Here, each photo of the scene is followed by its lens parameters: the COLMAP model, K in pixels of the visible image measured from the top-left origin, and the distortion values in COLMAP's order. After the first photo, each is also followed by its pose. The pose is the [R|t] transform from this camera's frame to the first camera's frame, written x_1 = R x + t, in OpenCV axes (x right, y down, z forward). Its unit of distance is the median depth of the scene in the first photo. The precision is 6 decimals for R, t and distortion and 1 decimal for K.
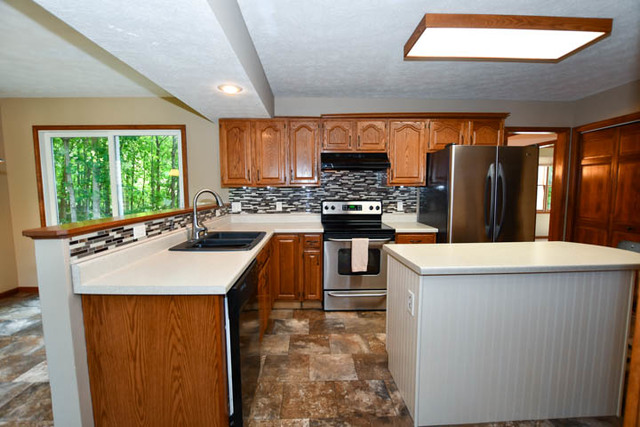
lens RADIAL K [[291.3, 0, 315.9], [0, 291.3, 216.0], [0, 0, 1]] dist [-0.028556, 0.002702]
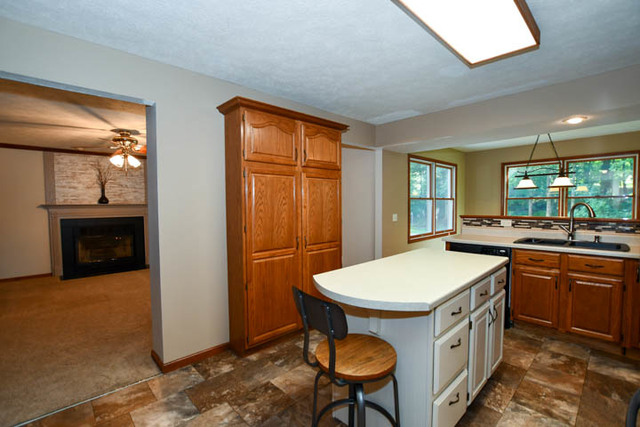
lens RADIAL K [[291.3, 0, 317.7], [0, 291.3, 217.2], [0, 0, 1]] dist [-0.028556, 0.002702]
pose [[-0.747539, 0.039969, -0.663015, 0.913523], [-0.049667, 0.992030, 0.115802, -0.083231], [0.662359, 0.119497, -0.739595, 0.842977]]
